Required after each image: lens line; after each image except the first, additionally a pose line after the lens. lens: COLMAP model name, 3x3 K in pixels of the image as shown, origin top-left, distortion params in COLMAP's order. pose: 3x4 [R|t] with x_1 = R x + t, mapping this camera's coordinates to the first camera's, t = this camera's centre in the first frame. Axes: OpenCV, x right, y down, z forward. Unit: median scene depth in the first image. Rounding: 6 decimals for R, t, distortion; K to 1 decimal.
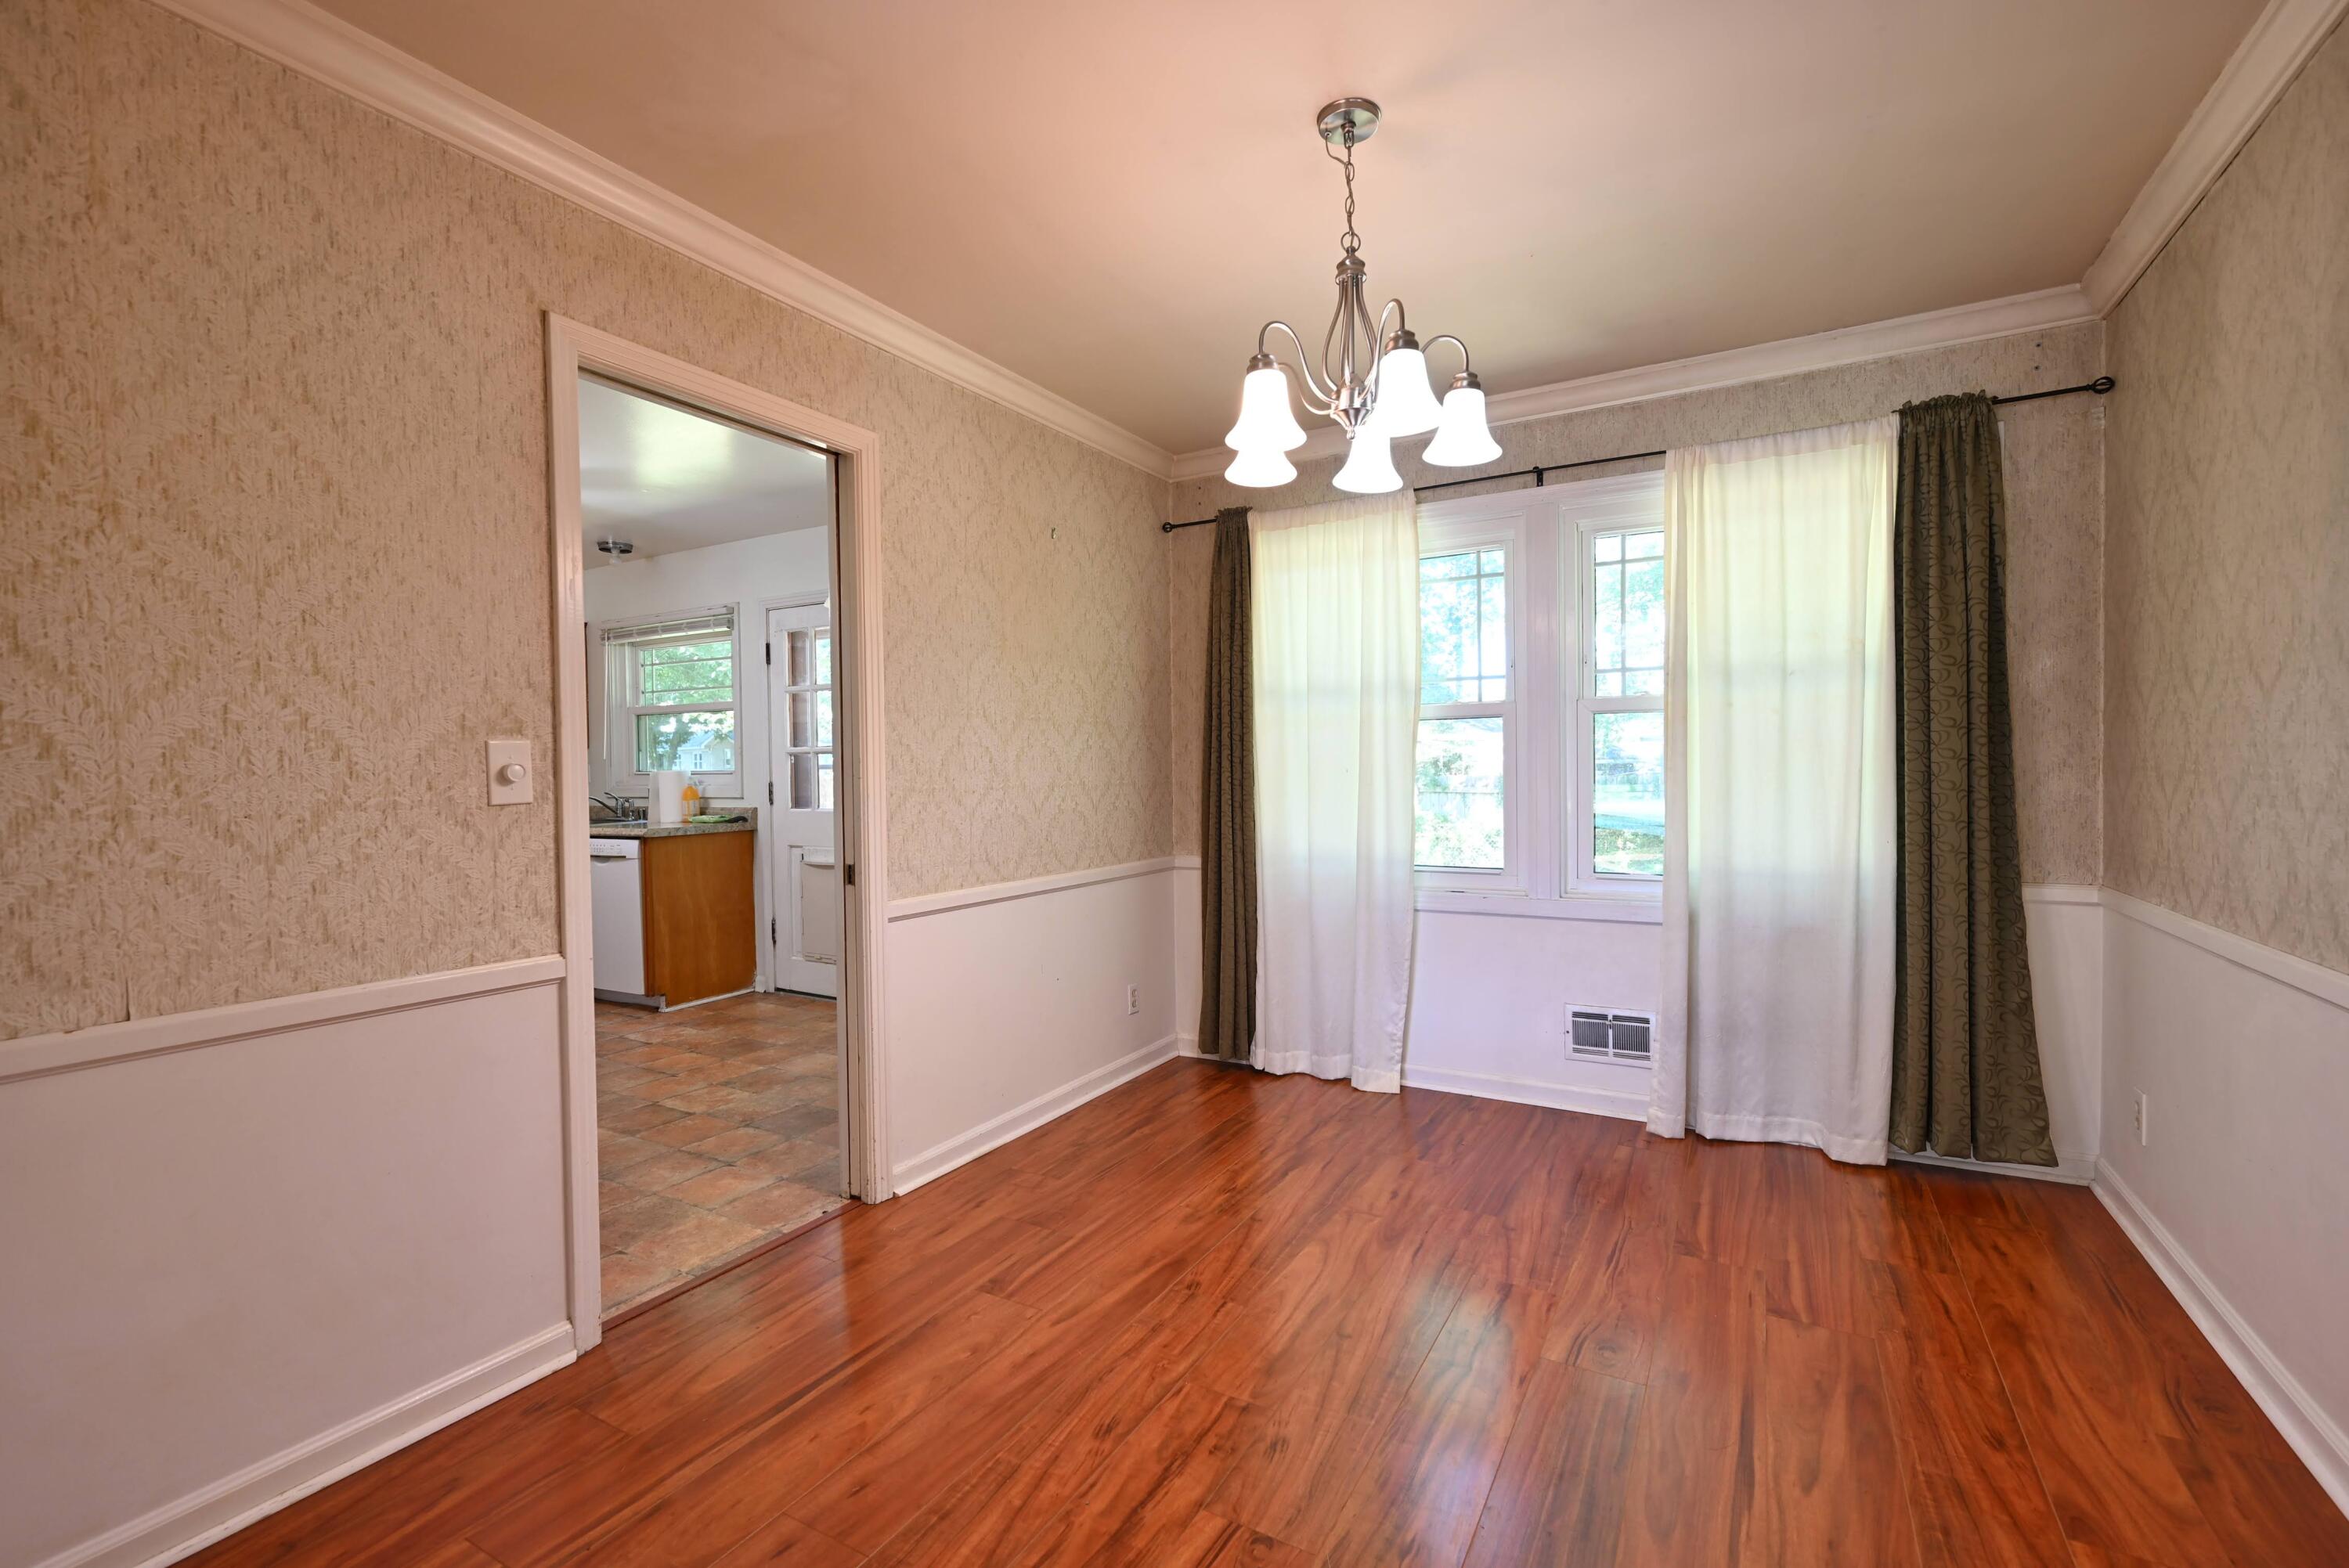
lens RADIAL K [[1022.7, 0, 1175.3], [0, 1022.7, 787.7], [0, 0, 1]] dist [0.000411, 0.000520]
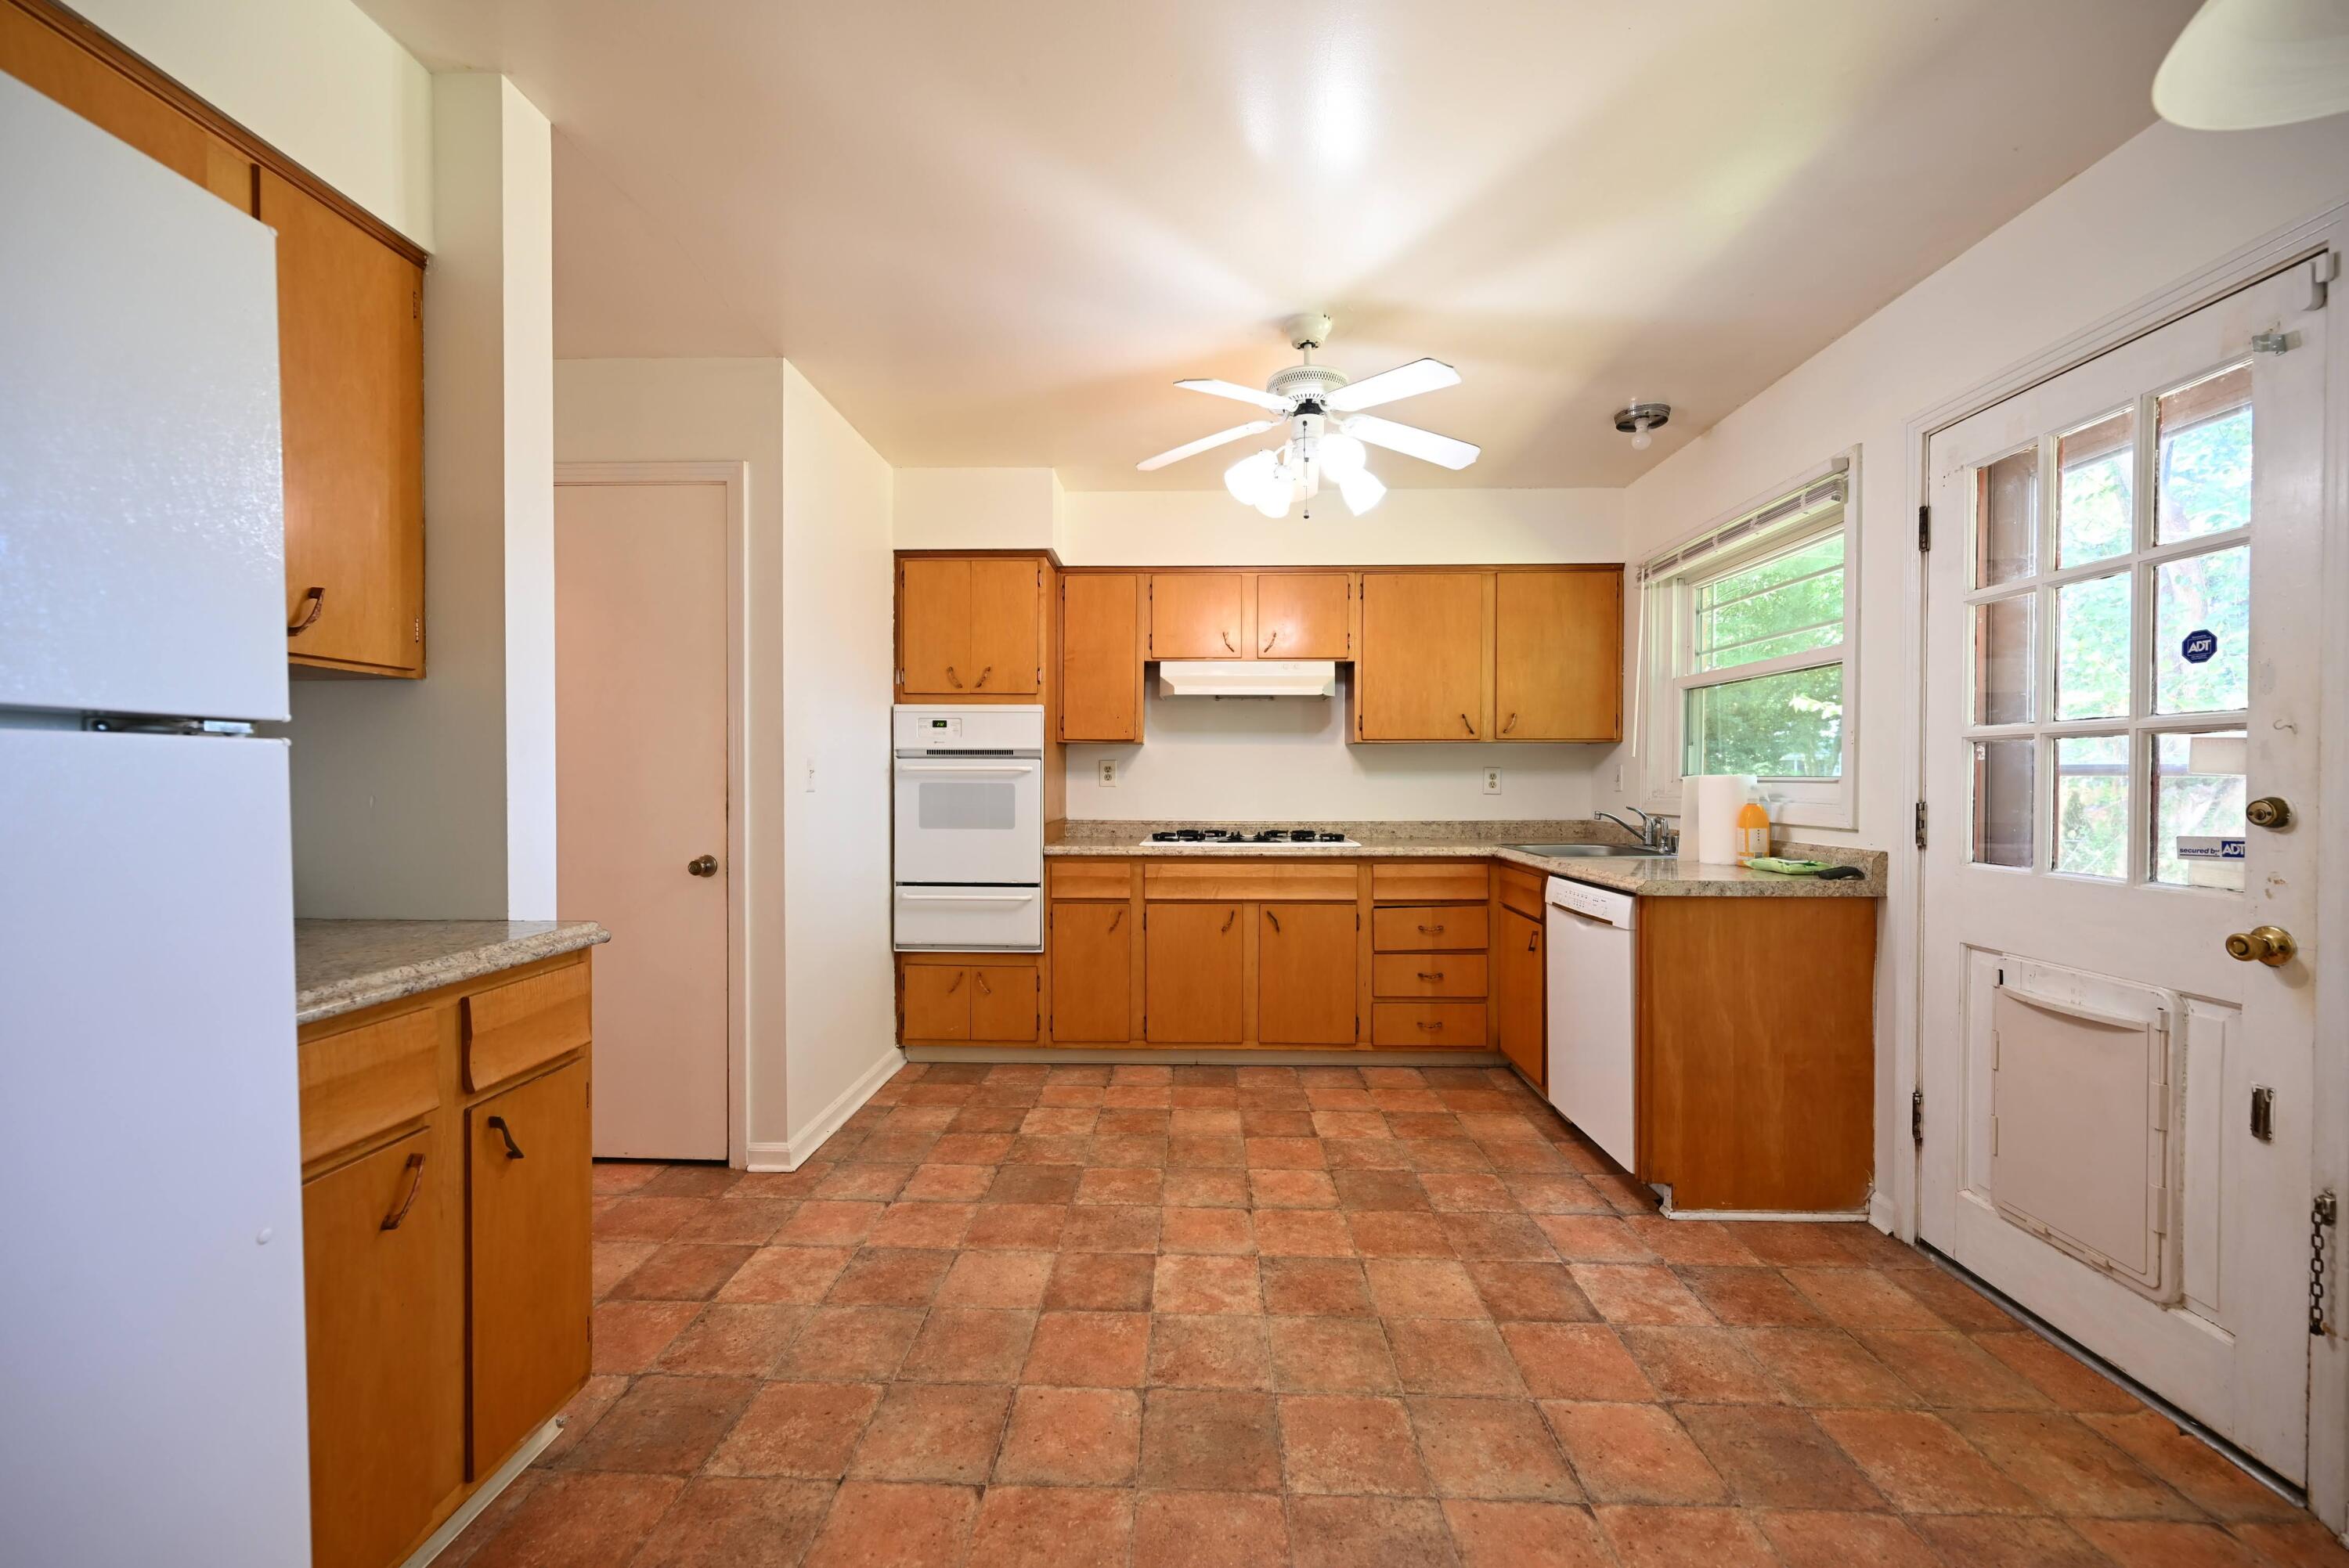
lens RADIAL K [[916.6, 0, 1170.2], [0, 916.6, 785.6], [0, 0, 1]] dist [-0.000534, 0.000240]
pose [[0.464717, 0.022935, -0.885162, -0.266706], [-0.027691, 0.999552, 0.011360, -0.011660], [0.885026, 0.019232, 0.465144, 0.725363]]
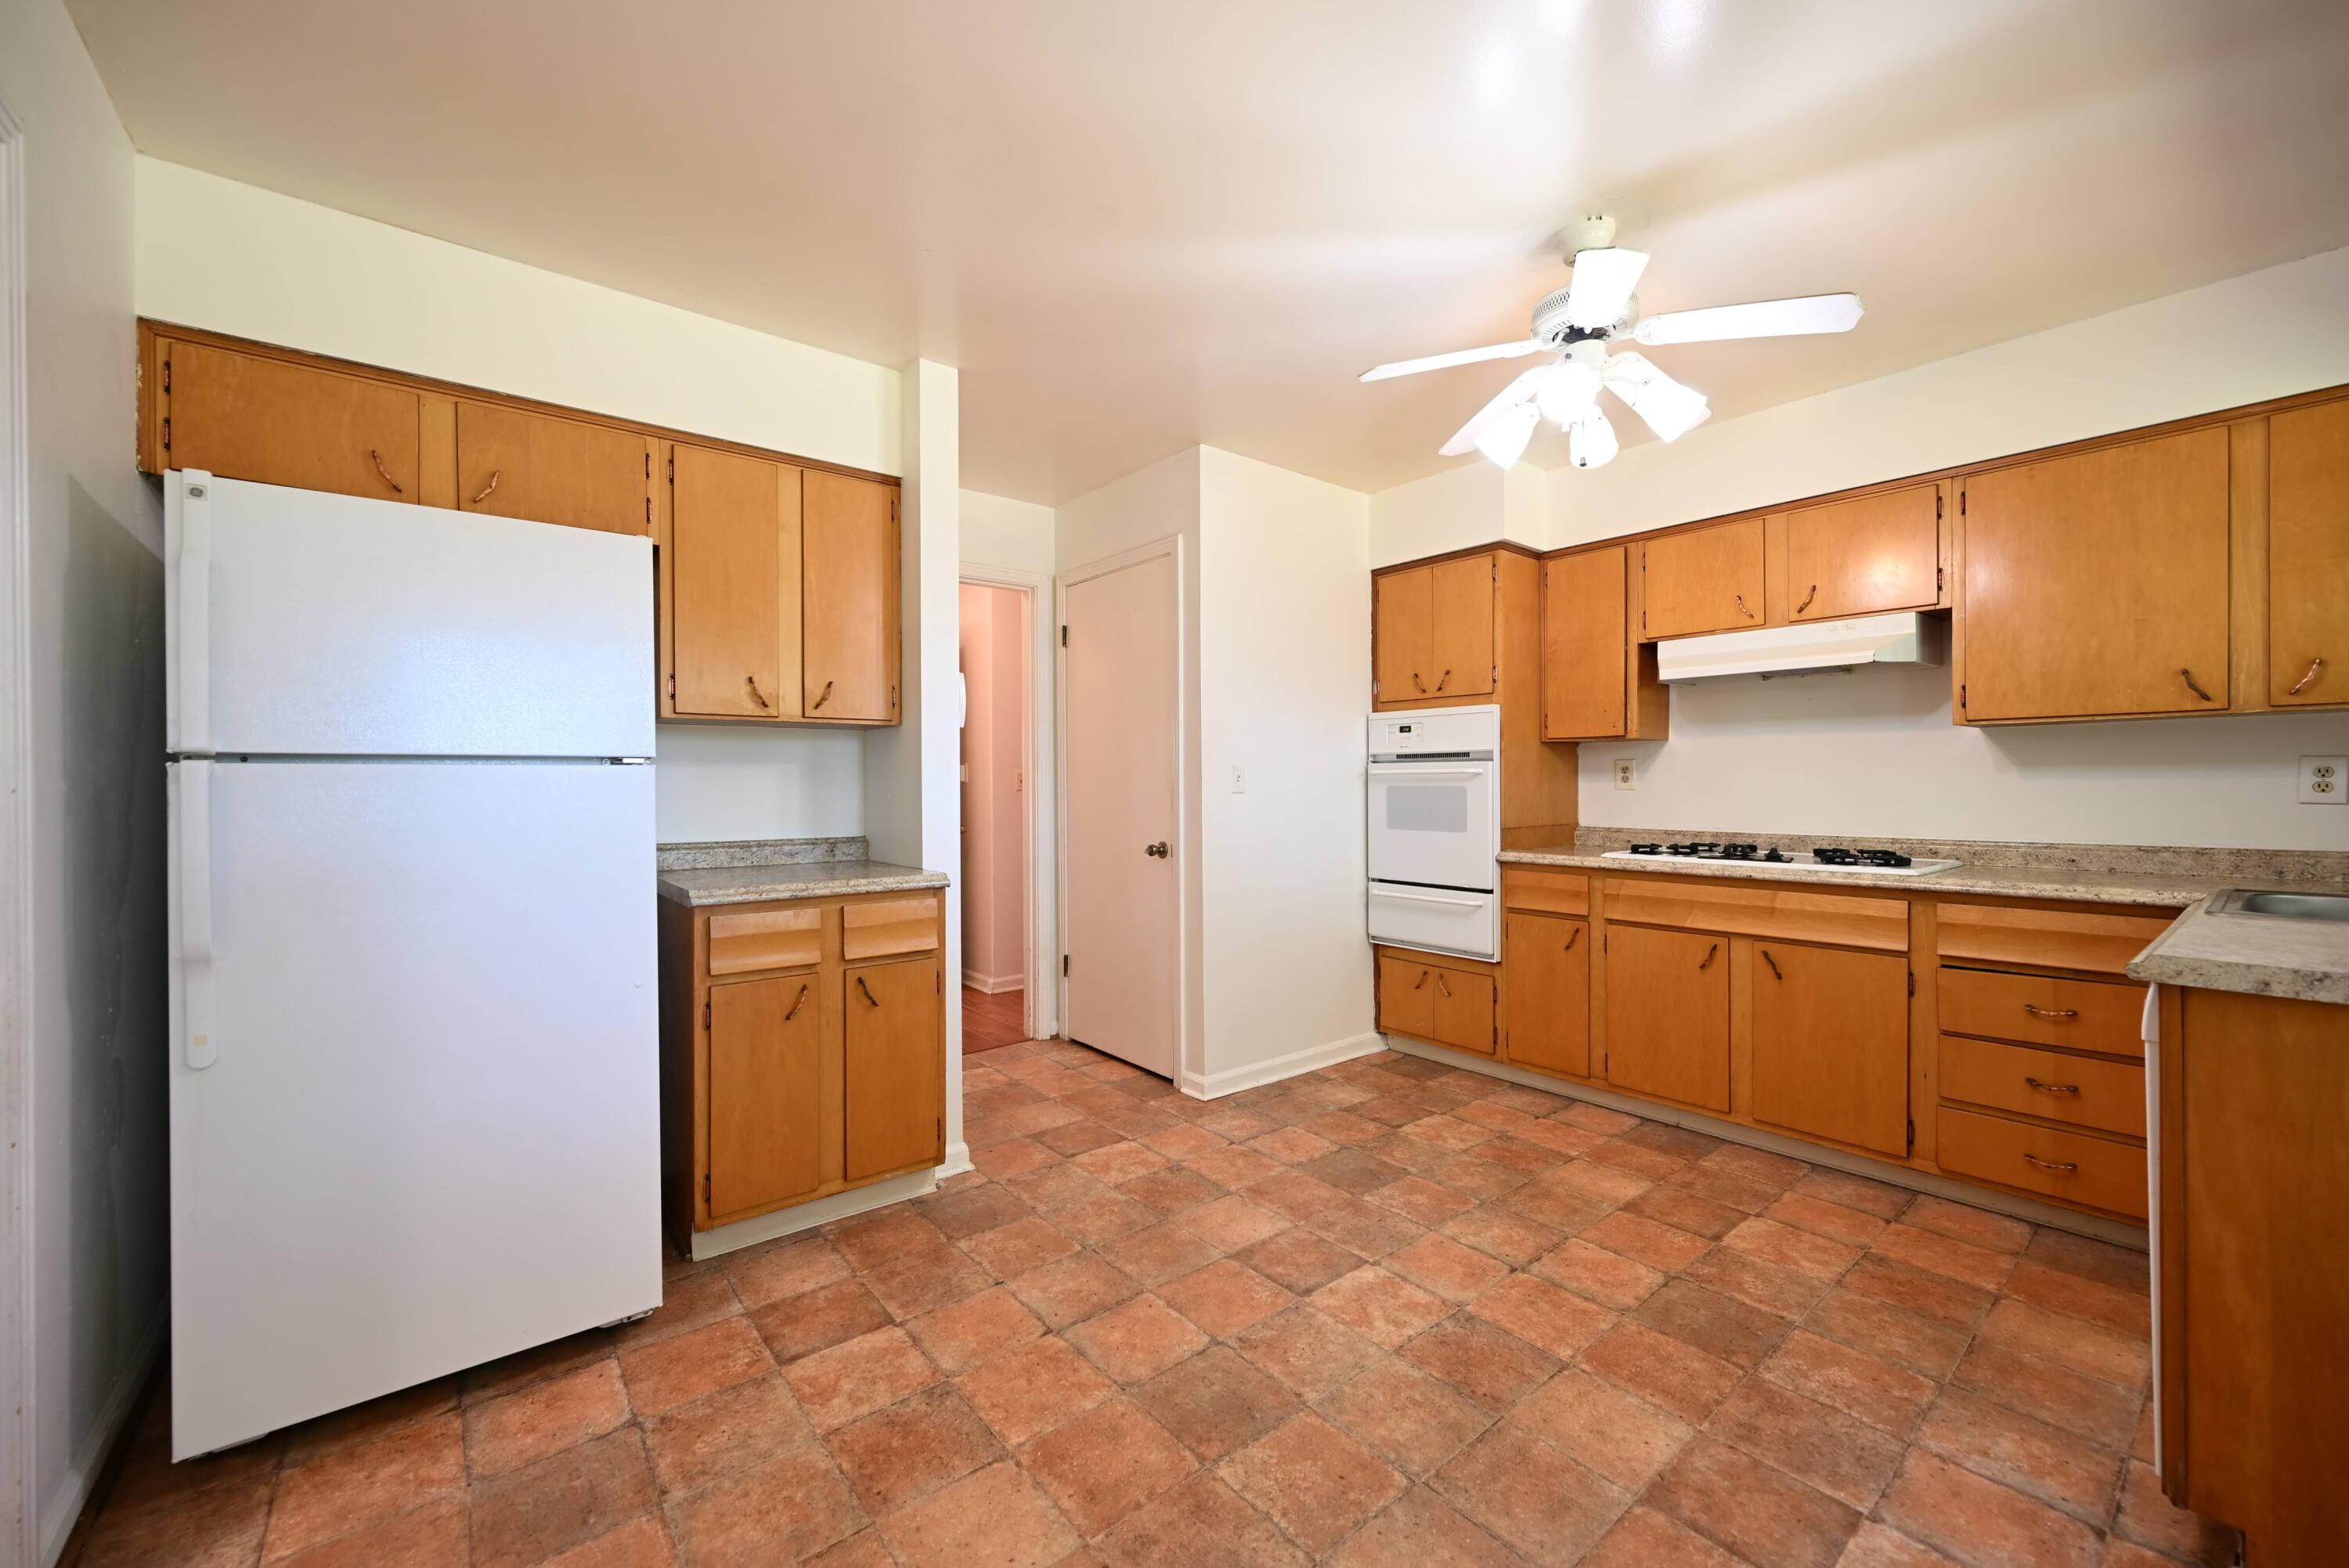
lens RADIAL K [[916.6, 0, 1171.0], [0, 916.6, 784.9], [0, 0, 1]] dist [-0.000534, 0.000240]
pose [[-0.367553, 0.017406, -0.929840, -0.201551], [-0.010701, 0.999679, 0.022944, -0.018400], [0.929941, 0.018383, -0.367249, 1.101175]]
